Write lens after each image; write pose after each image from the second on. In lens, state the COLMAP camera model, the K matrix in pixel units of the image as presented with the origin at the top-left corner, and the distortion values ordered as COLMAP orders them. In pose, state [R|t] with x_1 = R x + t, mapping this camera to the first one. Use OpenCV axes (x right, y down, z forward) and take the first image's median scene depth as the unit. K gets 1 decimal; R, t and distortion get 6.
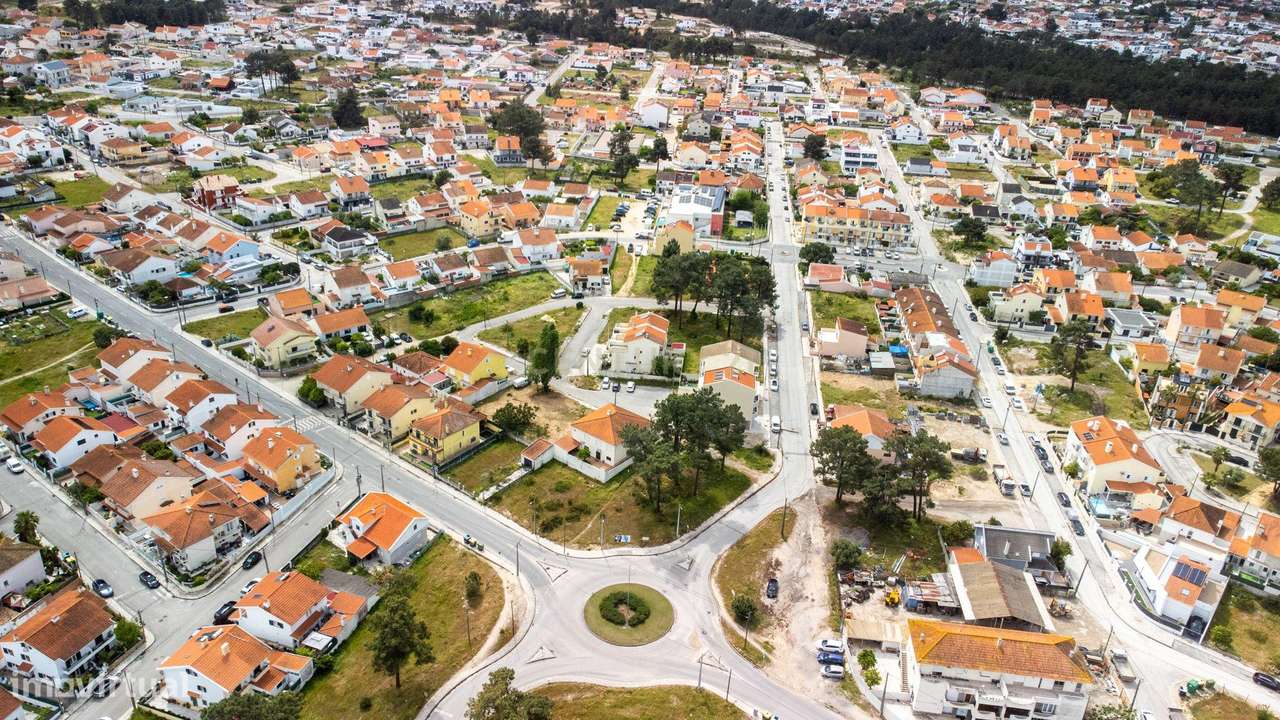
lens RADIAL K [[947.5, 0, 636.9], [0, 947.5, 362.2], [0, 0, 1]] dist [0.026439, 0.059435]
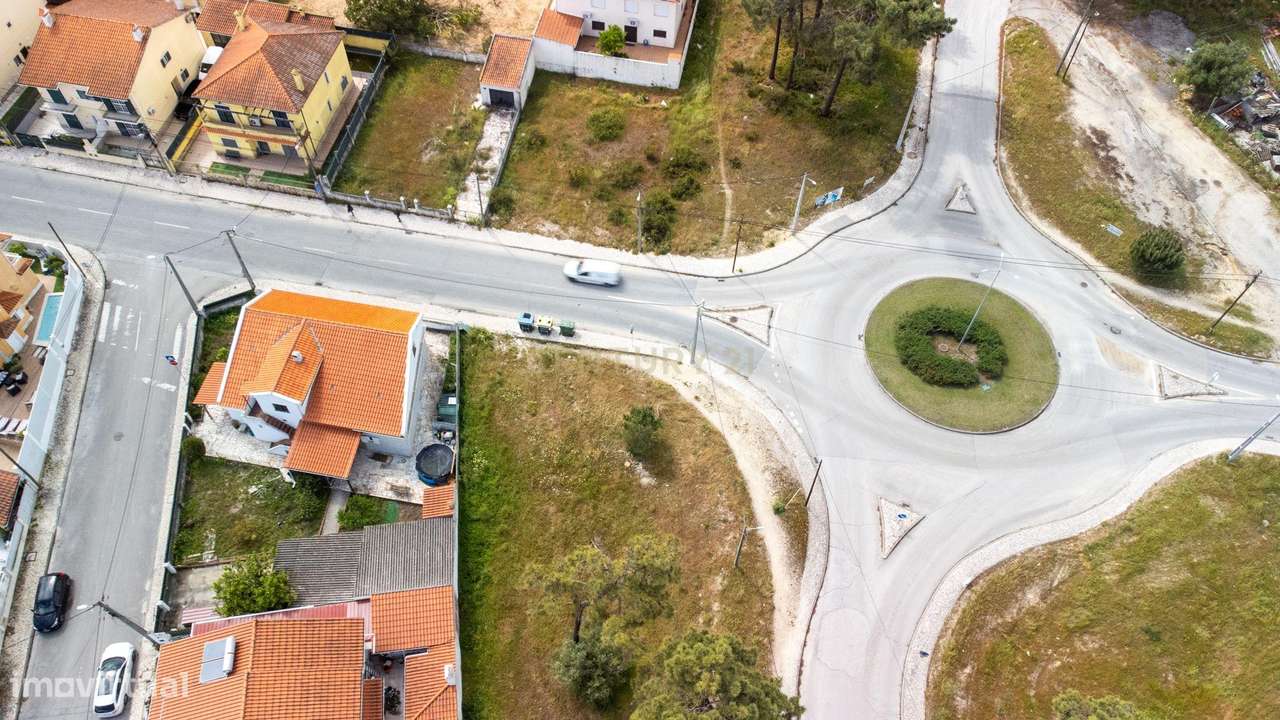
lens RADIAL K [[947.5, 0, 636.9], [0, 947.5, 362.2], [0, 0, 1]] dist [0.026439, 0.059435]
pose [[0.882749, -0.397478, 0.250531, -0.197203], [0.220949, 0.821764, 0.525248, -0.013644], [-0.414652, -0.408308, 0.813233, 0.484420]]
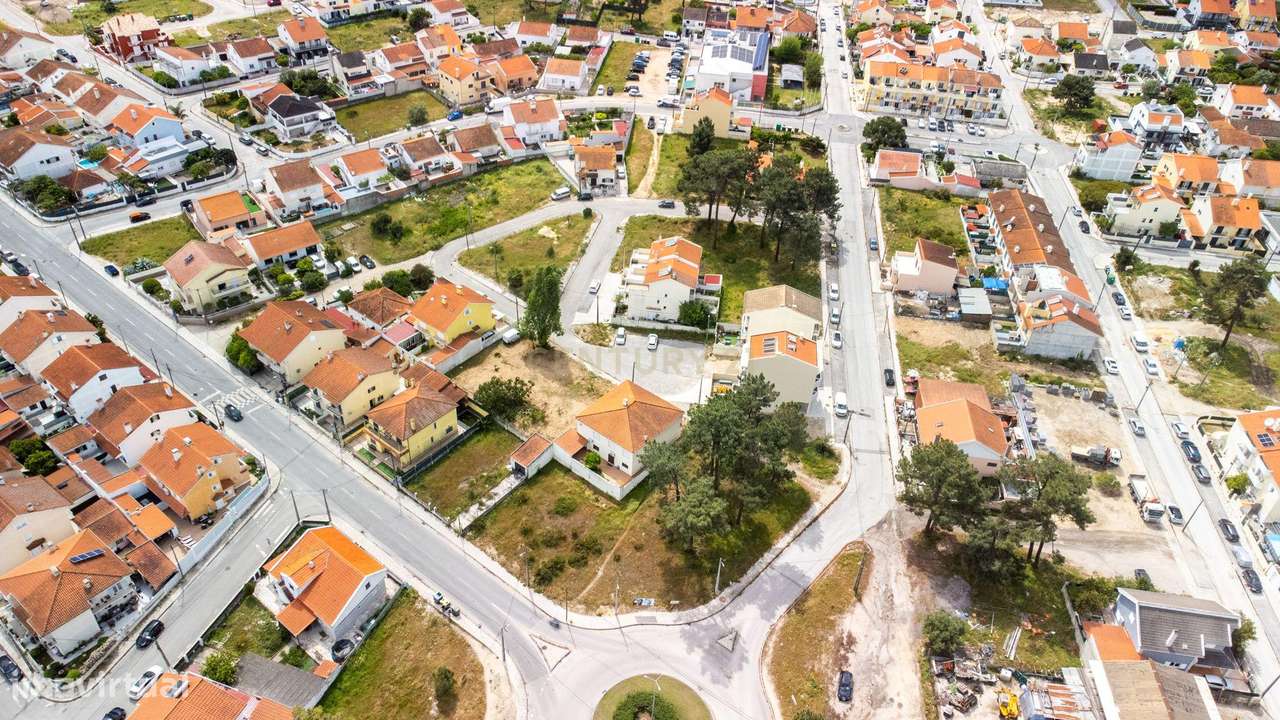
lens RADIAL K [[947.5, 0, 636.9], [0, 947.5, 362.2], [0, 0, 1]] dist [0.026439, 0.059435]
pose [[0.999895, 0.009040, -0.011323, -0.010808], [-0.006498, 0.978274, 0.207216, -0.121831], [0.012950, -0.207121, 0.978230, 0.236685]]
